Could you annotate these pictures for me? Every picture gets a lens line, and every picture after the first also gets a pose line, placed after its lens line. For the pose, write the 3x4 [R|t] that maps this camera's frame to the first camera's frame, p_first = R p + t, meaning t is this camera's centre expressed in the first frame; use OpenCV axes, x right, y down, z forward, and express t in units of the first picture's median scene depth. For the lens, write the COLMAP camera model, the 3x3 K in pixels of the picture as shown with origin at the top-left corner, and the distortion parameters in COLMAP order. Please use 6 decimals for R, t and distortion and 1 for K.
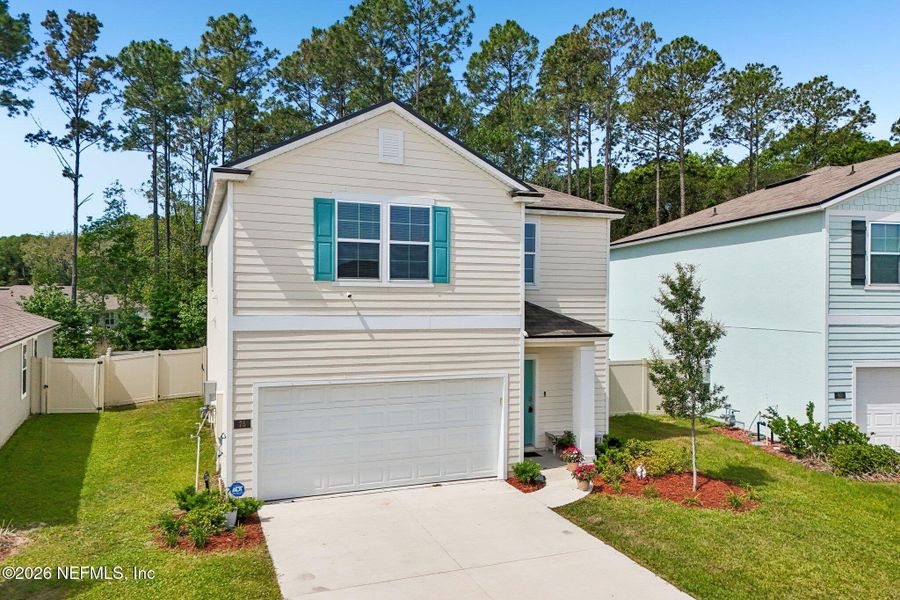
lens RADIAL K [[675.9, 0, 459.6], [0, 675.9, 304.9], [0, 0, 1]] dist [0.075705, -0.053641]
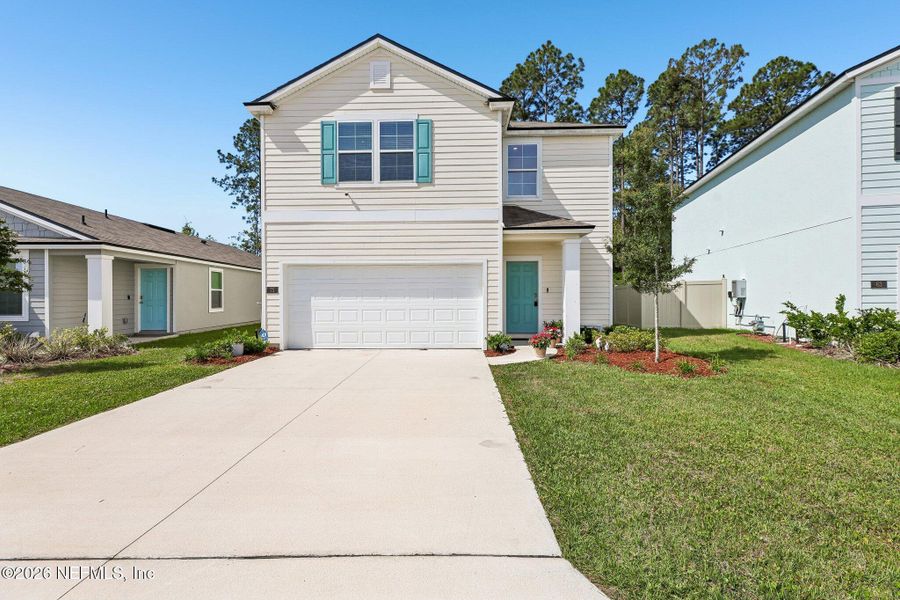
lens RADIAL K [[411.6, 0, 450.3], [0, 411.6, 297.6], [0, 0, 1]] dist [0.000808, 0.001099]
pose [[0.917209, -0.009852, -0.398285, 0.294690], [0.008351, 0.999950, -0.005504, 0.170644], [0.398319, 0.001722, 0.917245, 0.330634]]
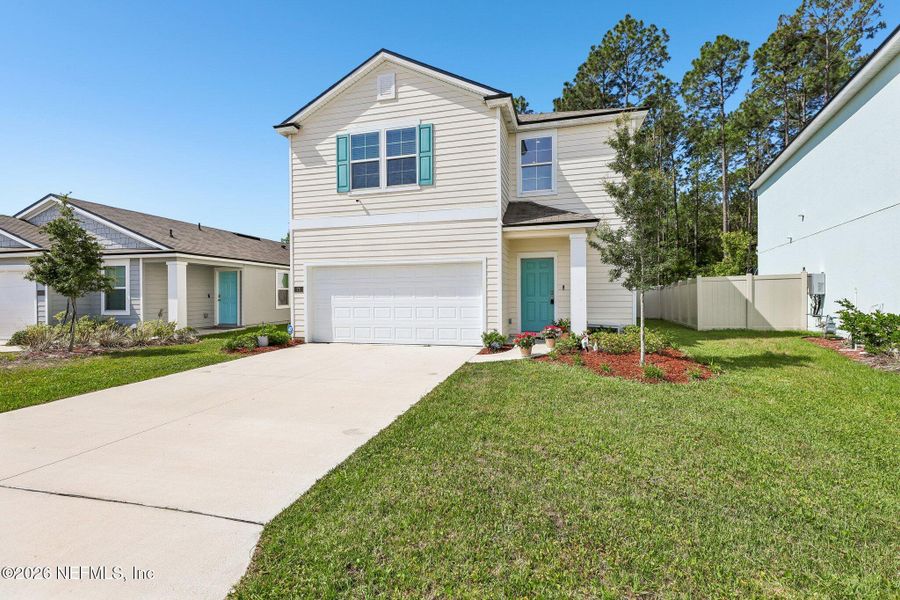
lens RADIAL K [[411.6, 0, 448.5], [0, 411.6, 296.5], [0, 0, 1]] dist [0.000808, 0.001099]
pose [[0.796477, -0.010199, -0.604583, 0.448013], [0.010722, 0.999939, -0.002744, 0.170347], [0.604574, -0.004296, 0.796537, 0.398784]]
